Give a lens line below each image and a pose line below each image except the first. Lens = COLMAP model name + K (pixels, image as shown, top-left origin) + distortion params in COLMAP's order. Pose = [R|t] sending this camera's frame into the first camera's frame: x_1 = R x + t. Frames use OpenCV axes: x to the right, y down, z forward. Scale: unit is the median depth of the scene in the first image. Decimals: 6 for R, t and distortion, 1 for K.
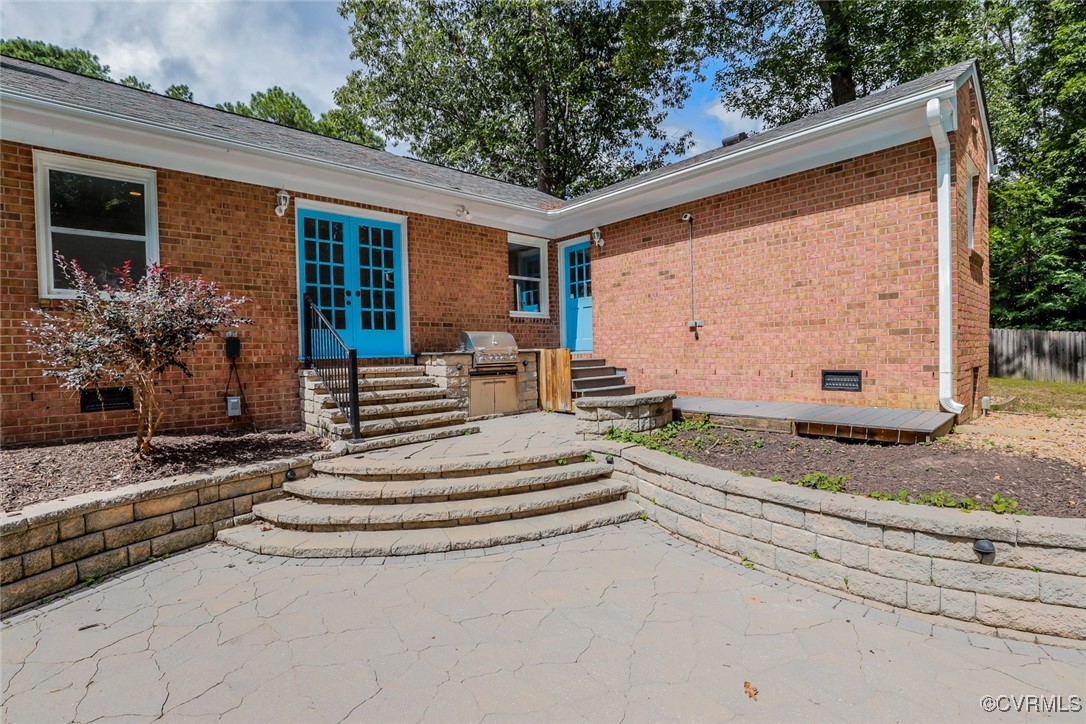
lens RADIAL K [[493.1, 0, 543.0], [0, 493.1, 362.0], [0, 0, 1]] dist [-0.000589, 0.000059]
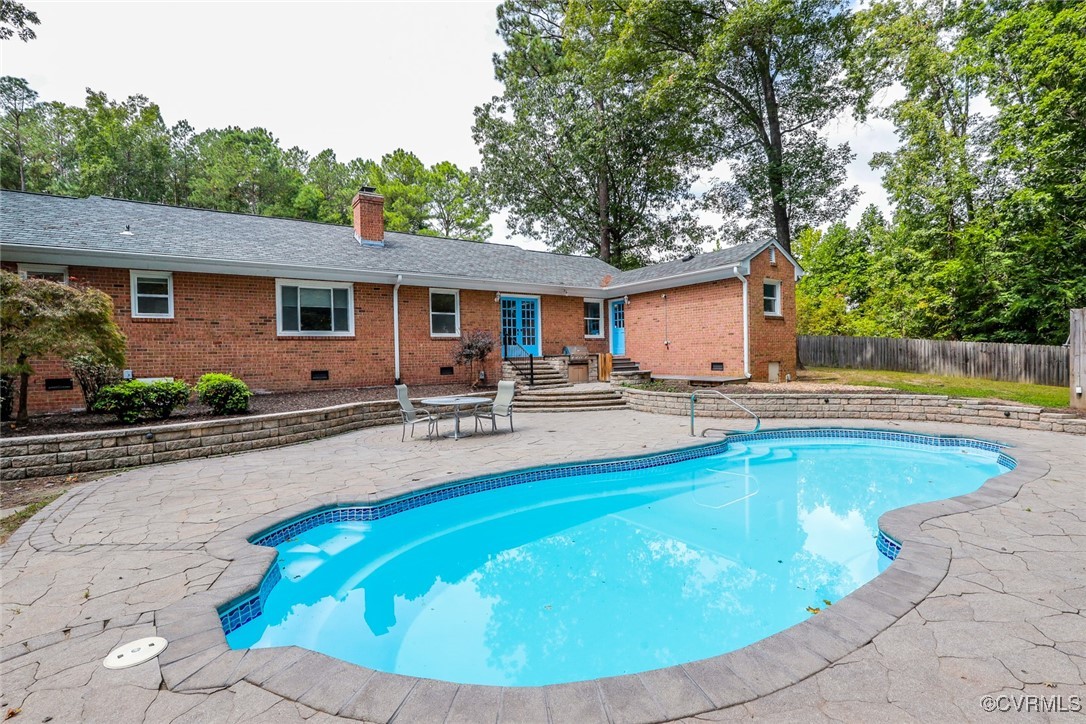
lens RADIAL K [[493.1, 0, 543.0], [0, 493.1, 362.0], [0, 0, 1]] dist [-0.000589, 0.000059]
pose [[0.991057, 0.004042, -0.133377, 0.044290], [-0.004318, 0.999989, -0.001780, 0.018656], [0.133368, 0.002340, 0.991064, -1.305573]]
